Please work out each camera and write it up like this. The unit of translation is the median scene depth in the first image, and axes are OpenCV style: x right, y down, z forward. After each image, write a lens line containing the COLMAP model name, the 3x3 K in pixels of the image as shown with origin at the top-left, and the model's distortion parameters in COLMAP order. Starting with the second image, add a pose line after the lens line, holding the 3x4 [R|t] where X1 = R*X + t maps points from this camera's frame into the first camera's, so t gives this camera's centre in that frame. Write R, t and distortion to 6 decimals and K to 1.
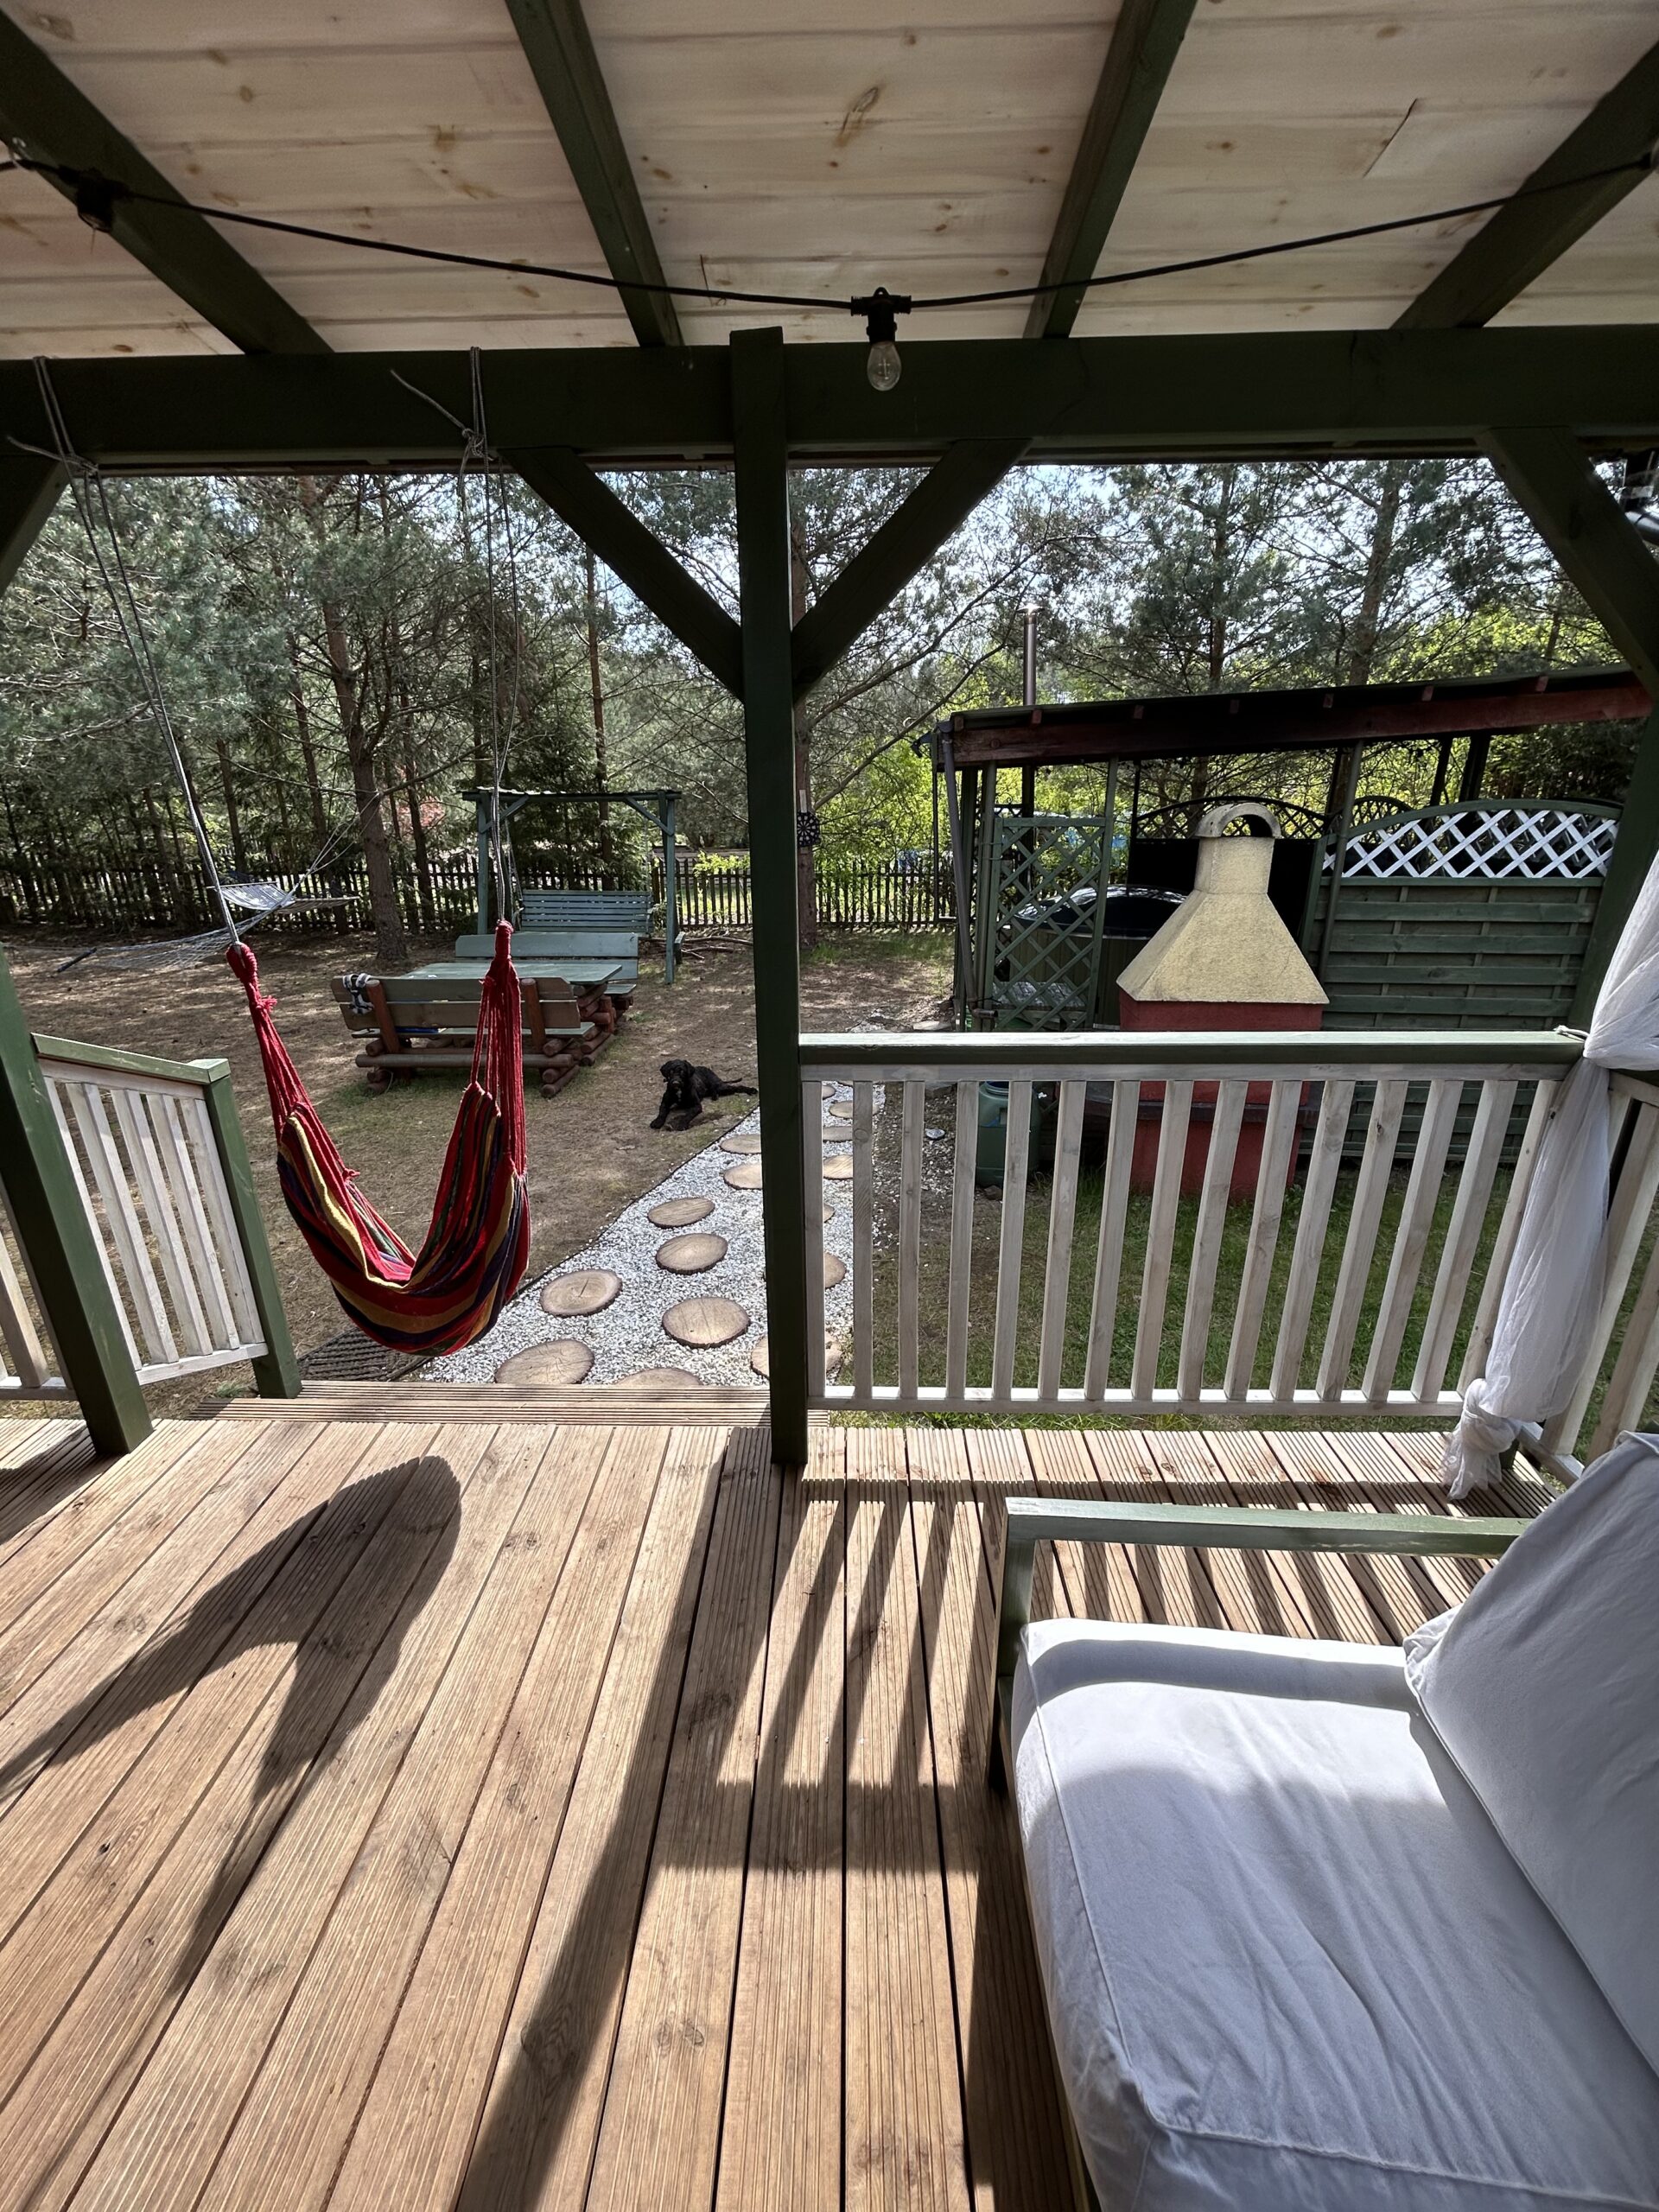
lens RADIAL K [[892.8, 0, 827.1], [0, 892.8, 1098.3], [0, 0, 1]] dist [-0.000478, 0.000853]
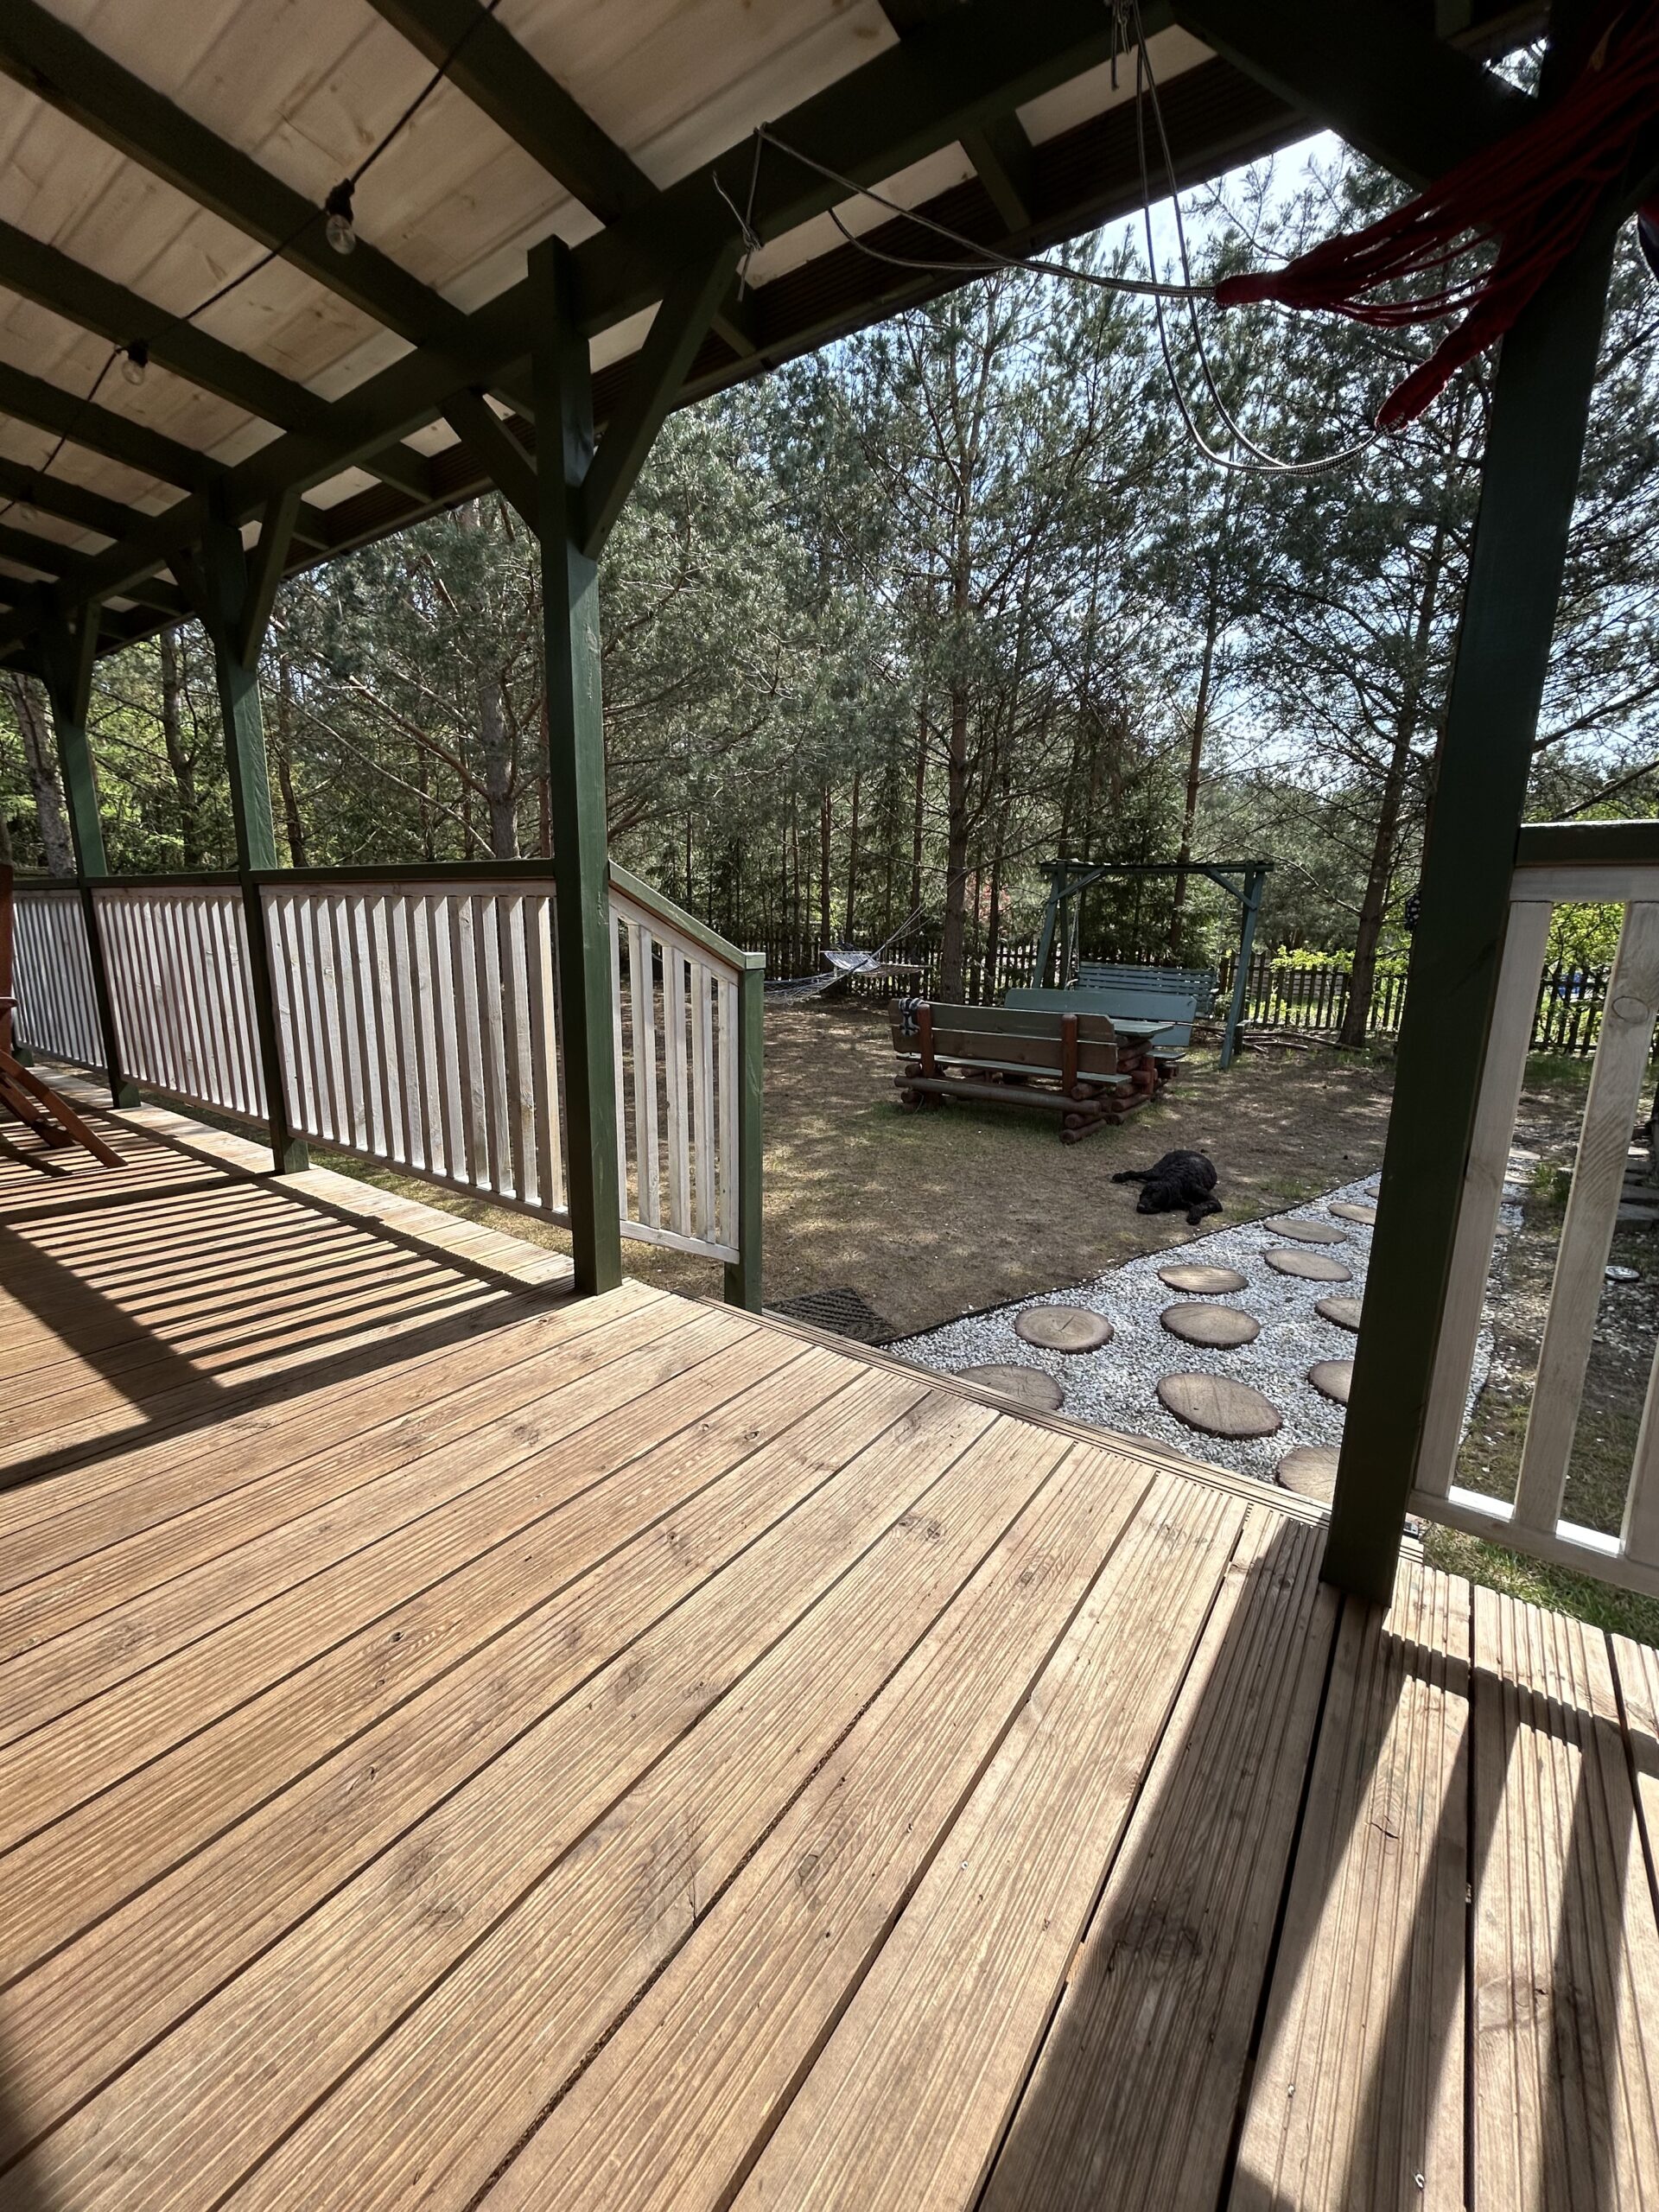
lens RADIAL K [[892.8, 0, 826.2], [0, 892.8, 1096.5], [0, 0, 1]] dist [-0.000478, 0.000853]
pose [[0.824742, 0.134791, -0.549210, -0.024593], [-0.205222, 0.976311, -0.068568, 0.097589], [0.526957, 0.169261, 0.832867, 0.131833]]
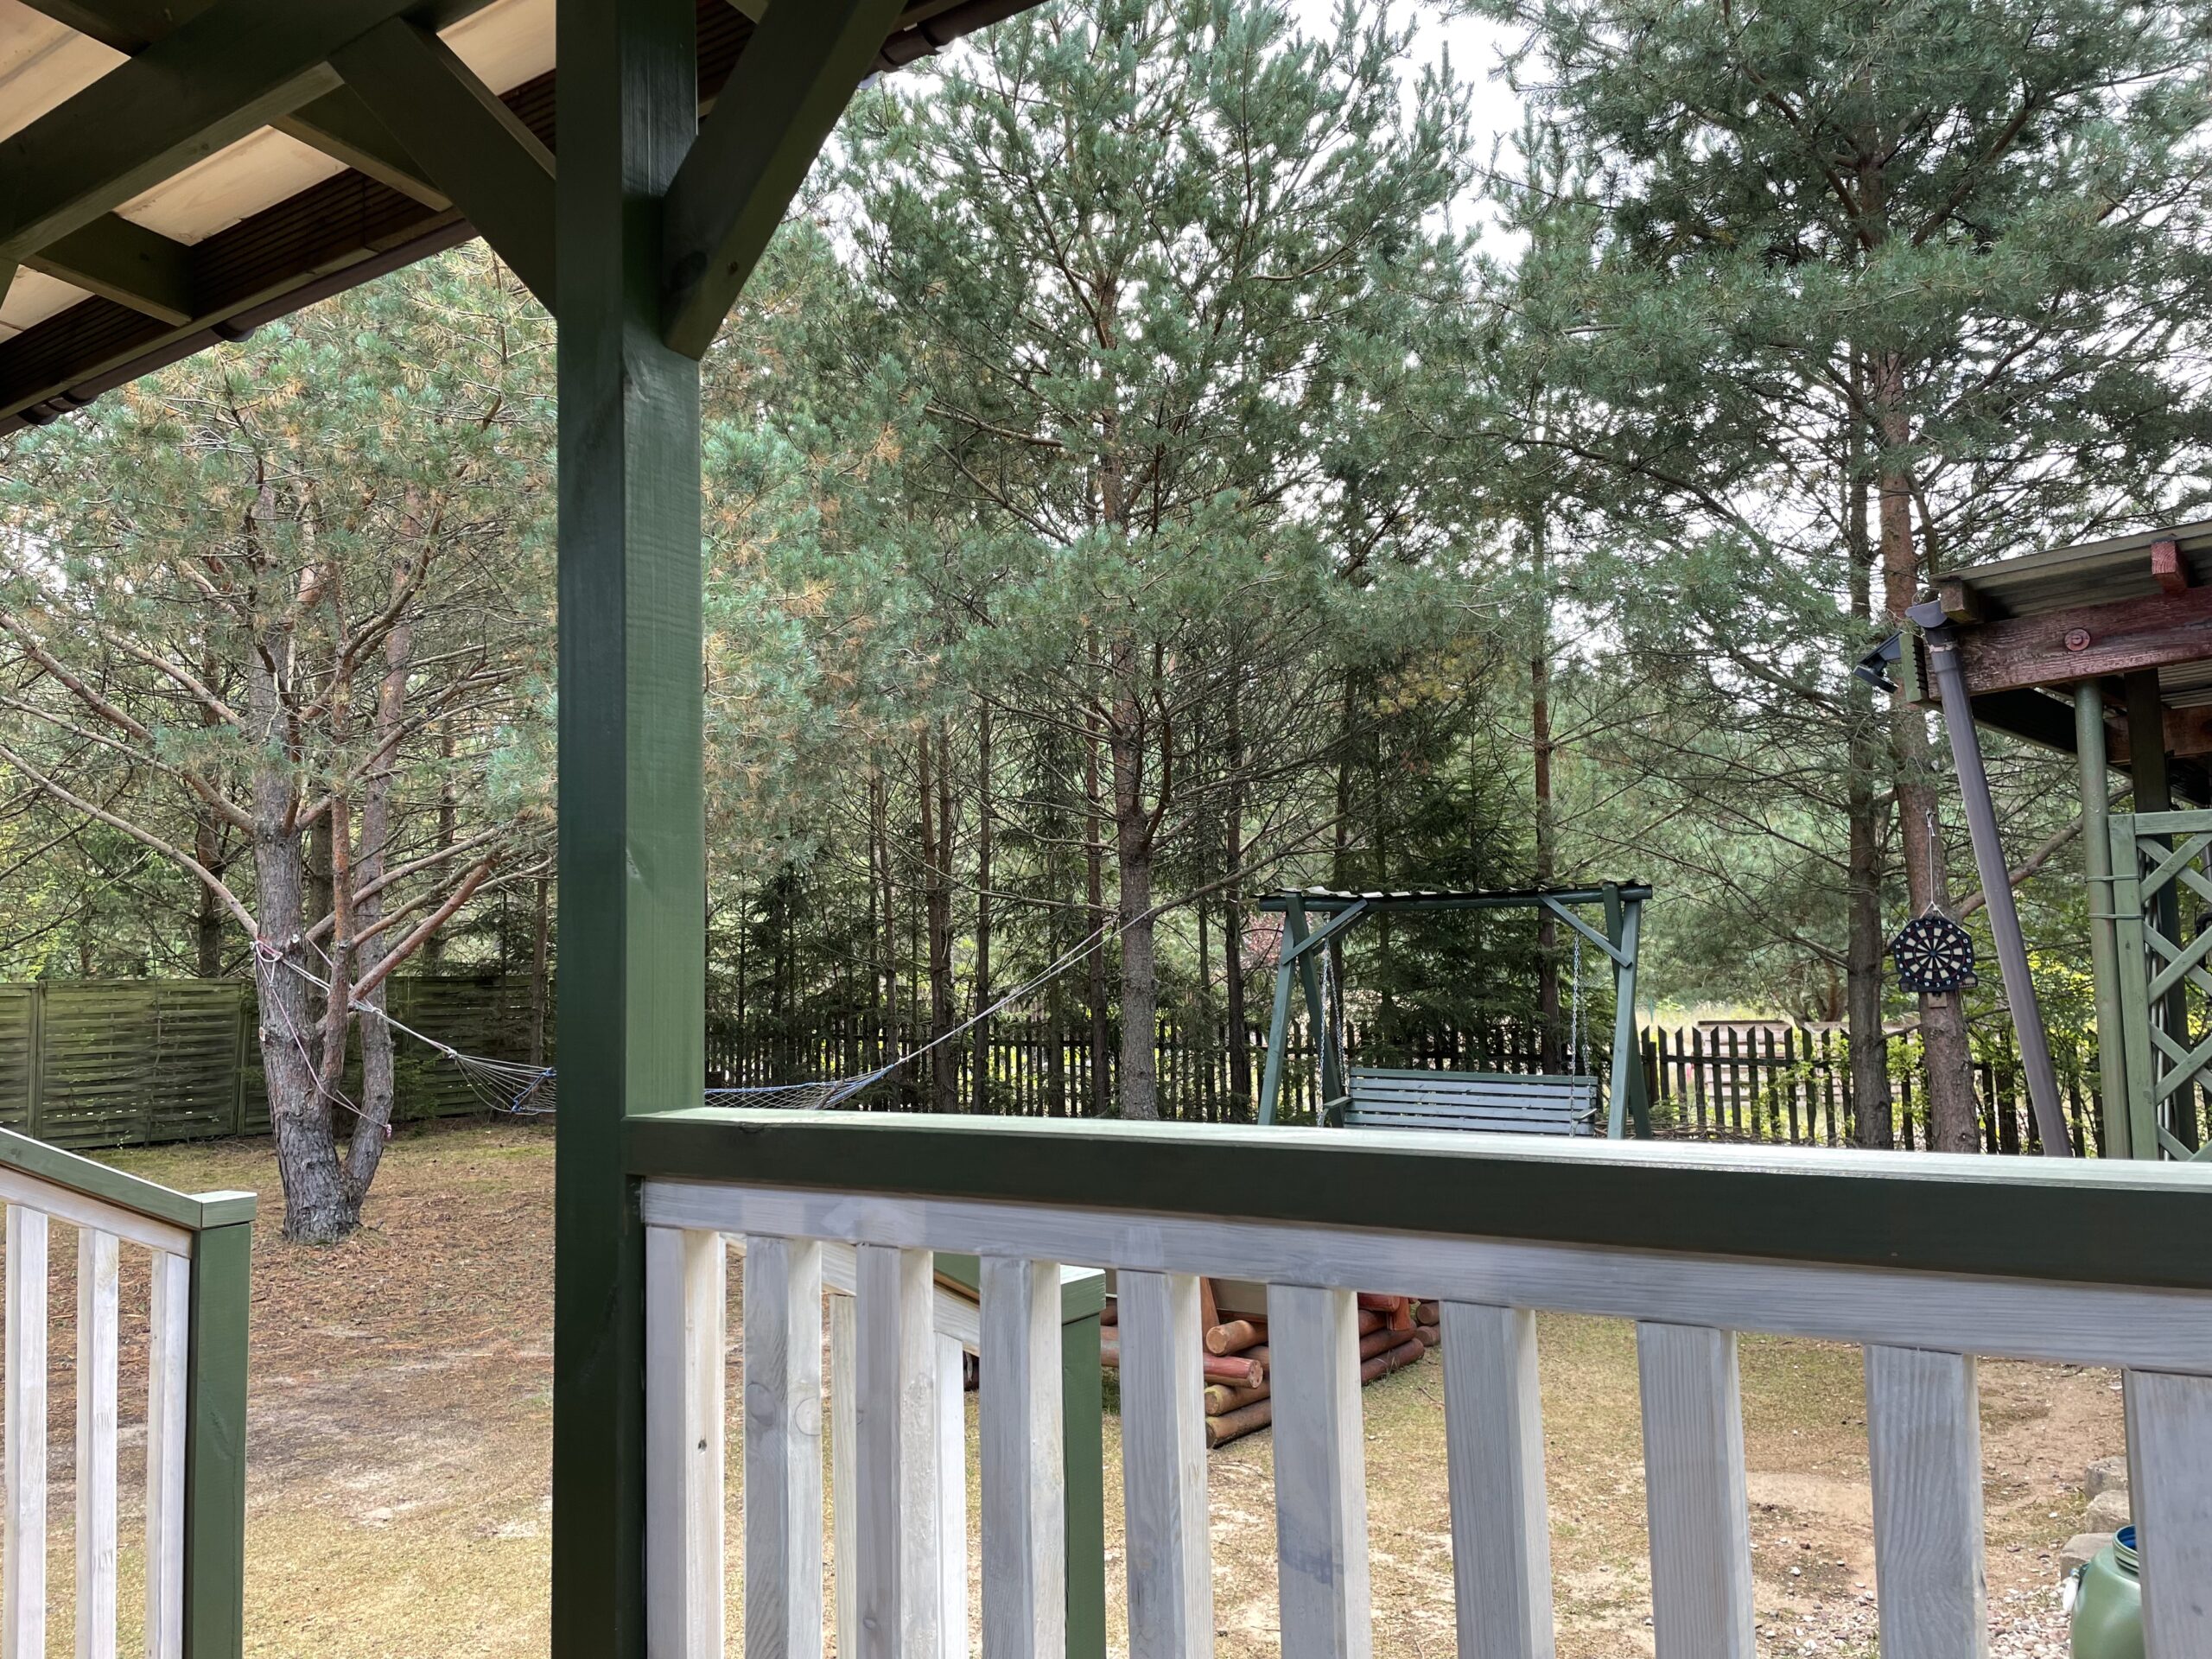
lens RADIAL K [[1660.0, 0, 1106.0], [0, 1660.0, 829.4], [0, 0, 1]] dist [0.023490, -0.048063]
pose [[0.846560, -0.052959, -0.529653, 0.199562], [-0.156762, 0.926104, -0.343156, 0.014117], [0.508687, 0.373532, 0.775701, 0.203711]]
